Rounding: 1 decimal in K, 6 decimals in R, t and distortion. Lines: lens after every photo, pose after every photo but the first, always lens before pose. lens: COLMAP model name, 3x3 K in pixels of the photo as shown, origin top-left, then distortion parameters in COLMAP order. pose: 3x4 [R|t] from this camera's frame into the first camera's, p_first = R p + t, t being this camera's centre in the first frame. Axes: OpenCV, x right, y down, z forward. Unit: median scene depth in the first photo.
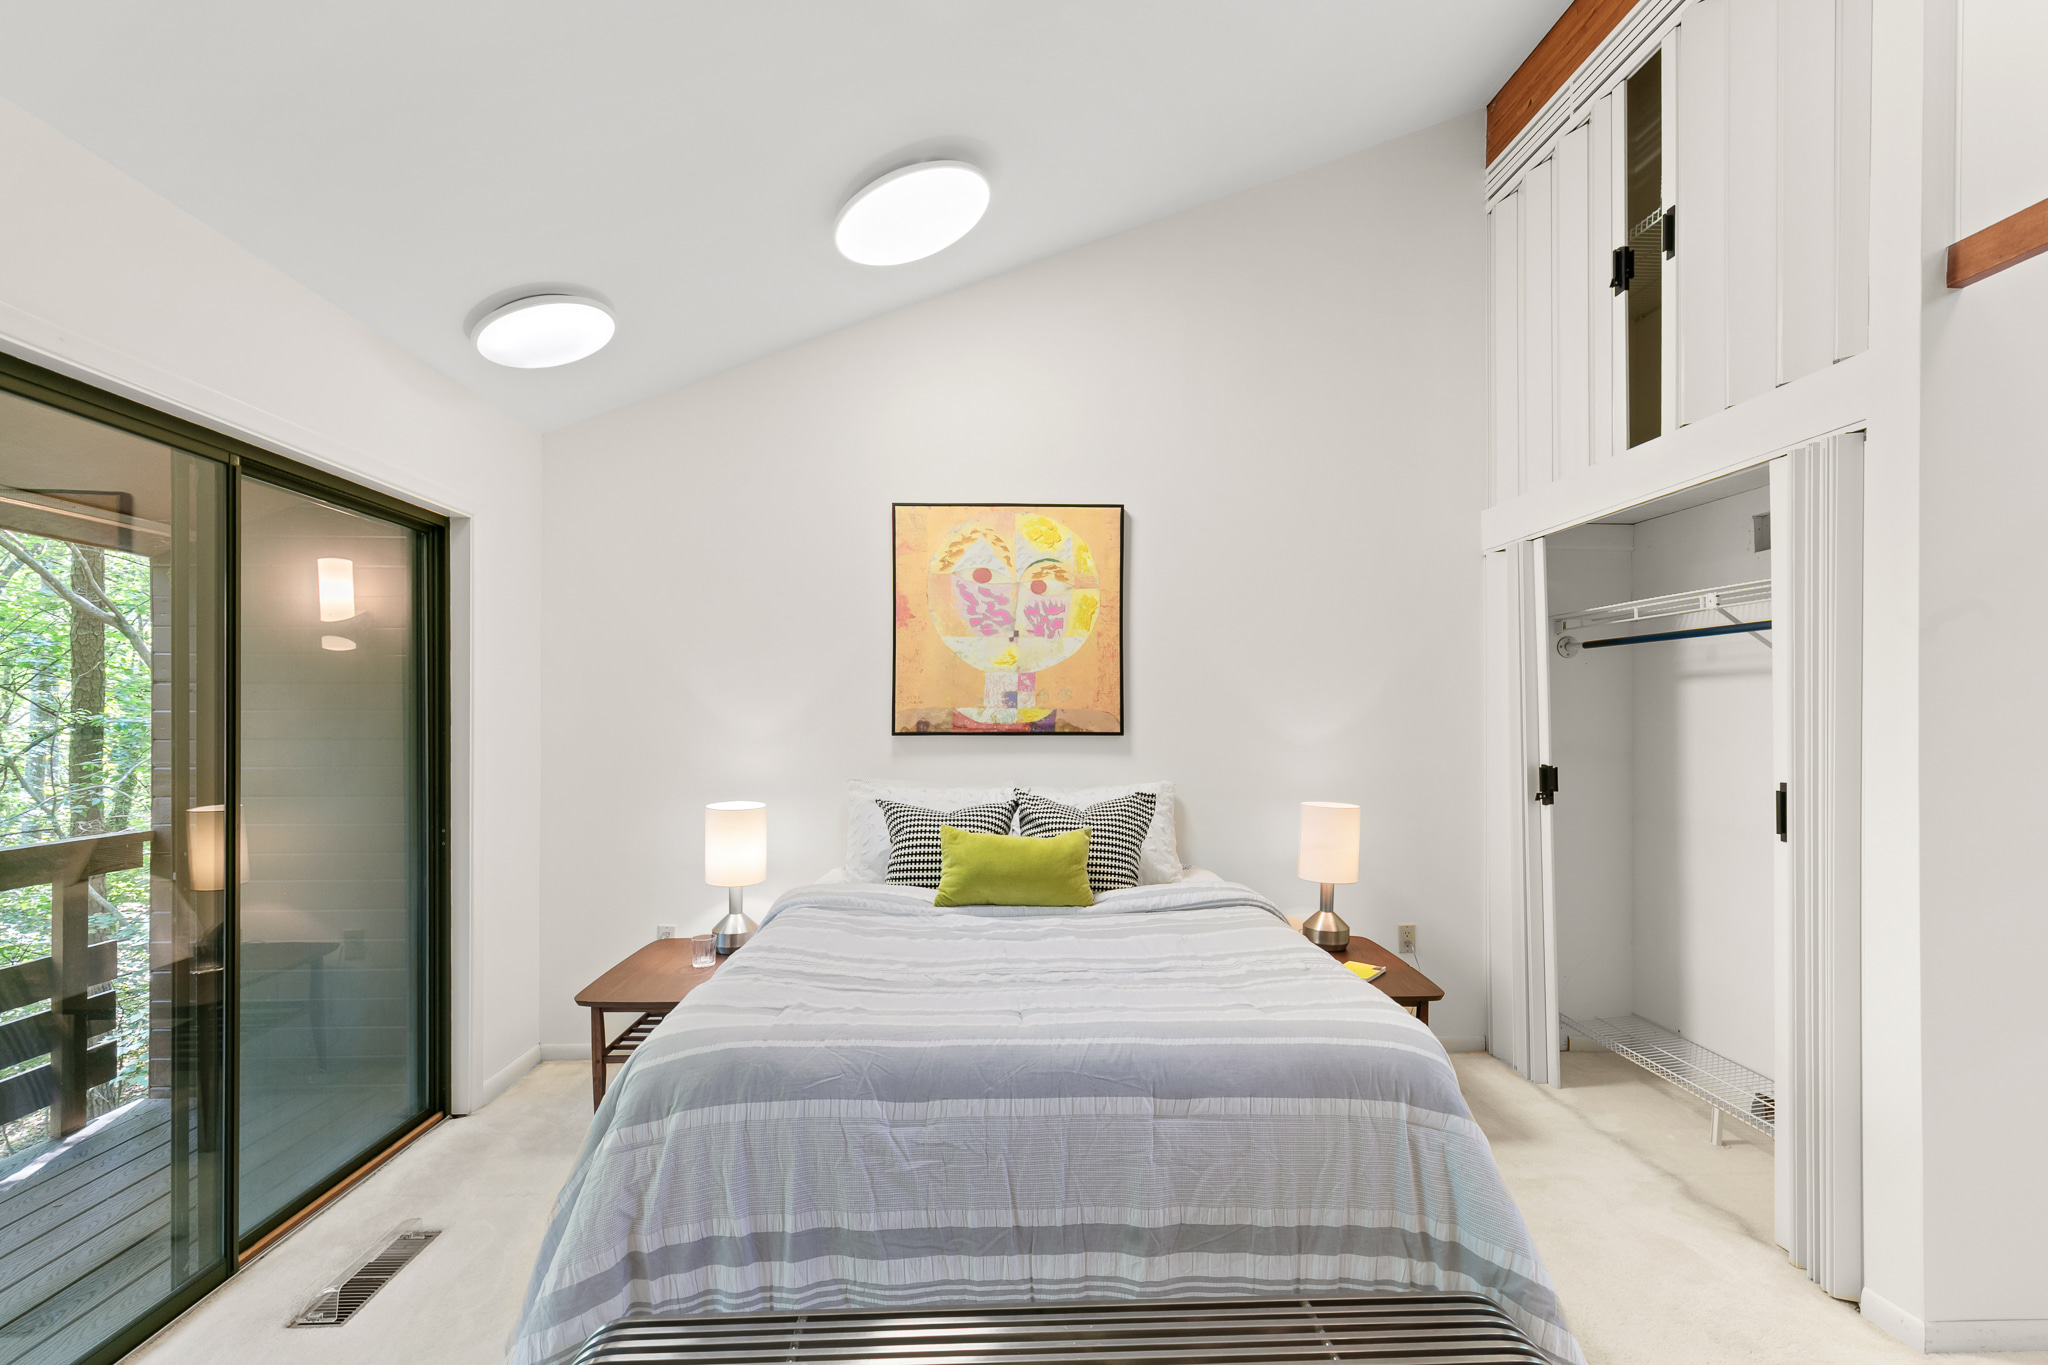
lens RADIAL K [[932.2, 0, 1025.1], [0, 932.2, 712.2], [0, 0, 1]] dist [0.007401, -0.001124]
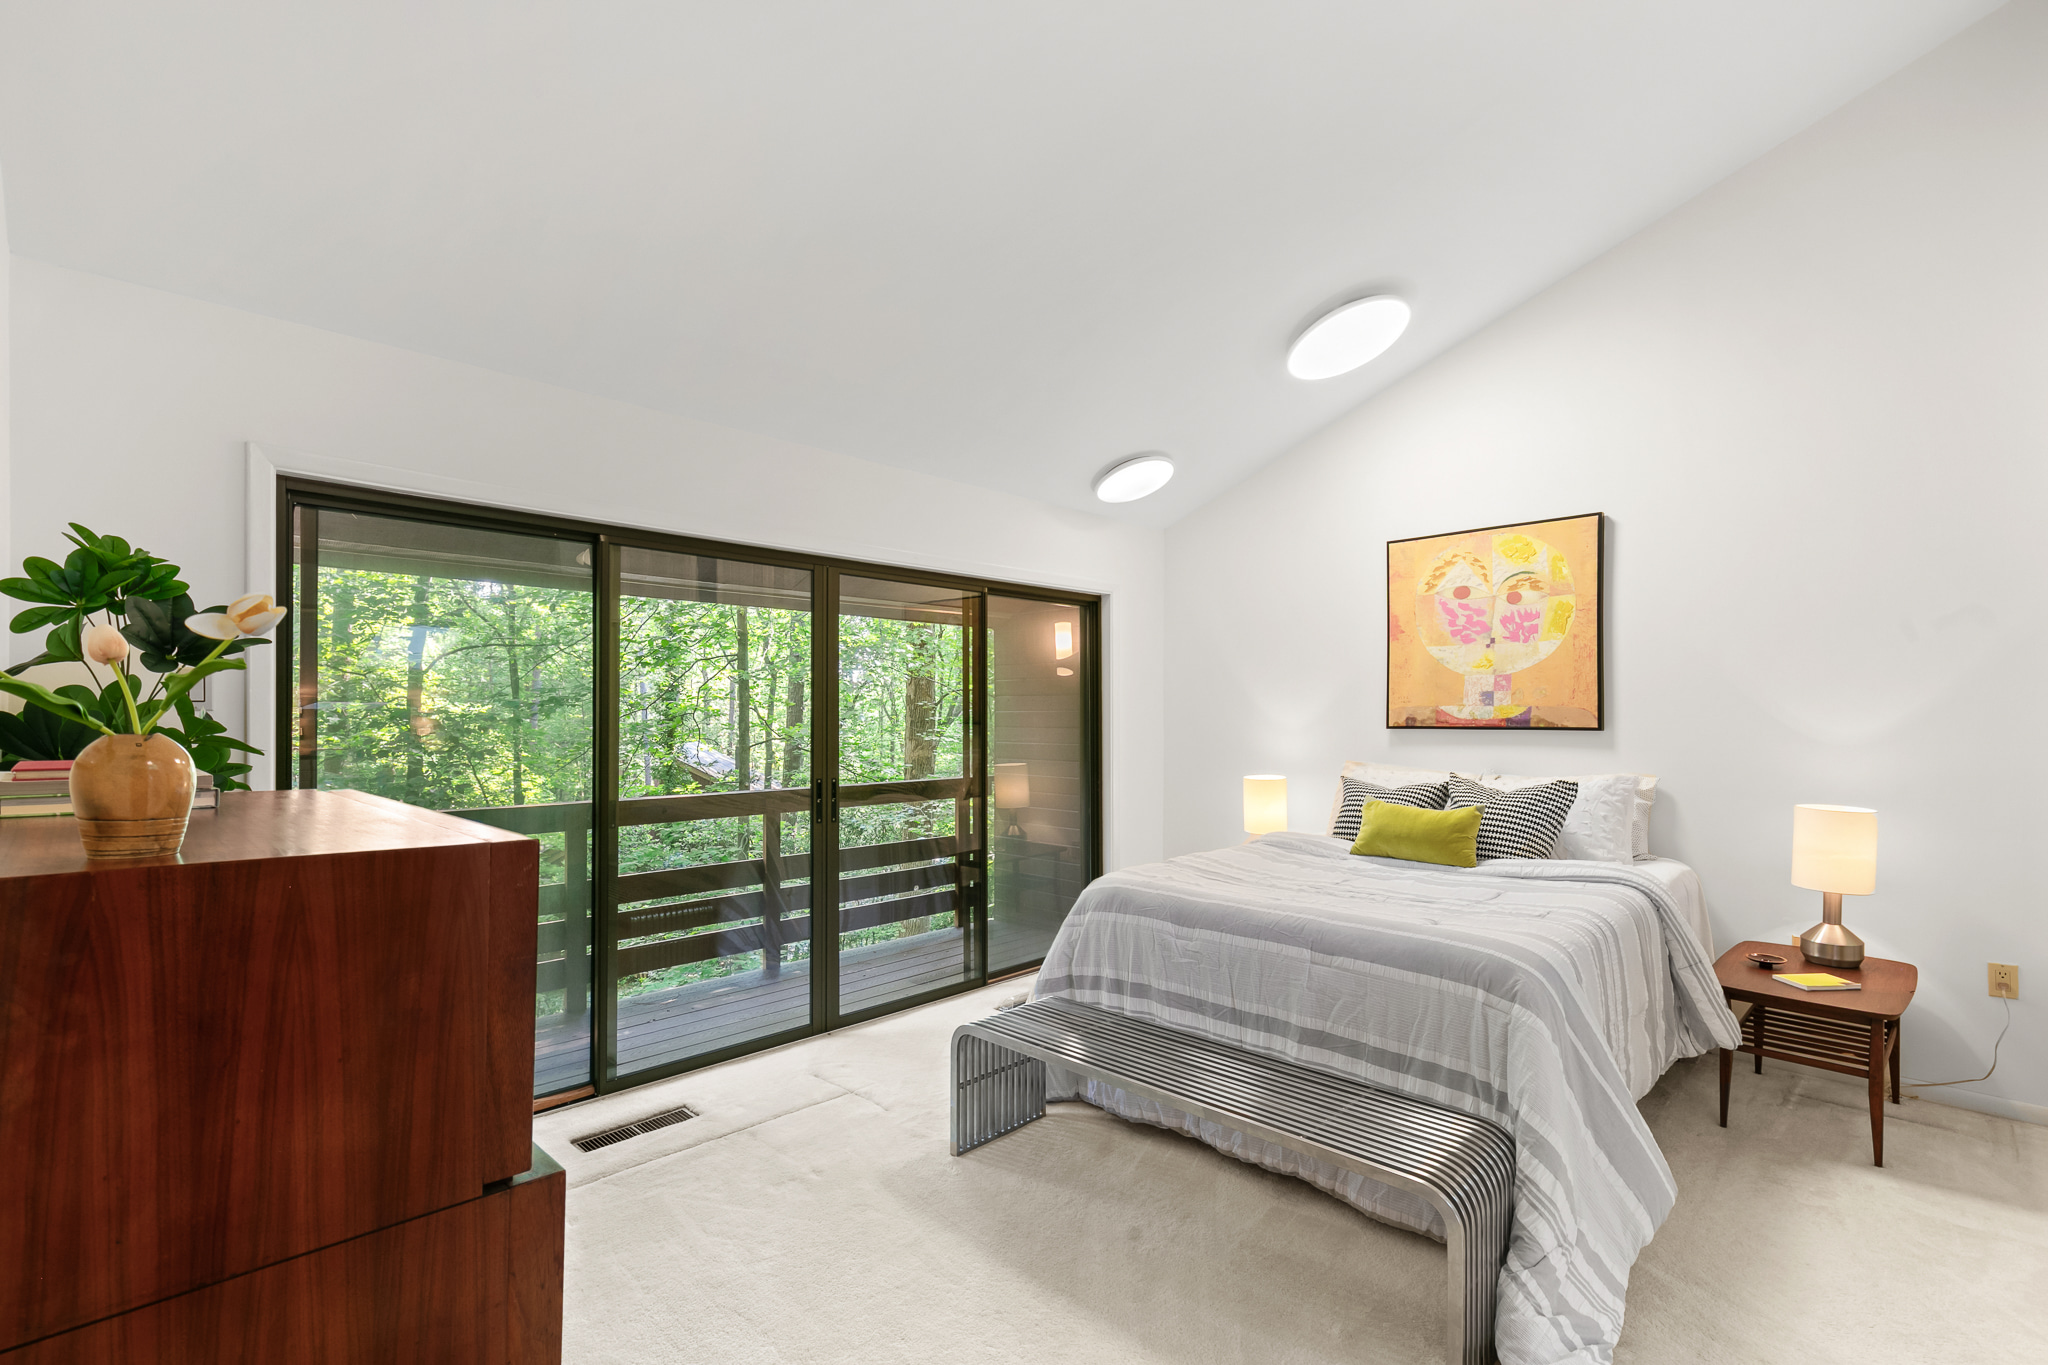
lens RADIAL K [[932.2, 0, 1028.0], [0, 932.2, 715.3], [0, 0, 1]] dist [0.007401, -0.001124]
pose [[0.683183, -0.002382, -0.730243, 0.465099], [0.005576, 0.999983, 0.001954, 0.002065], [0.730226, -0.005406, 0.683185, -0.211862]]
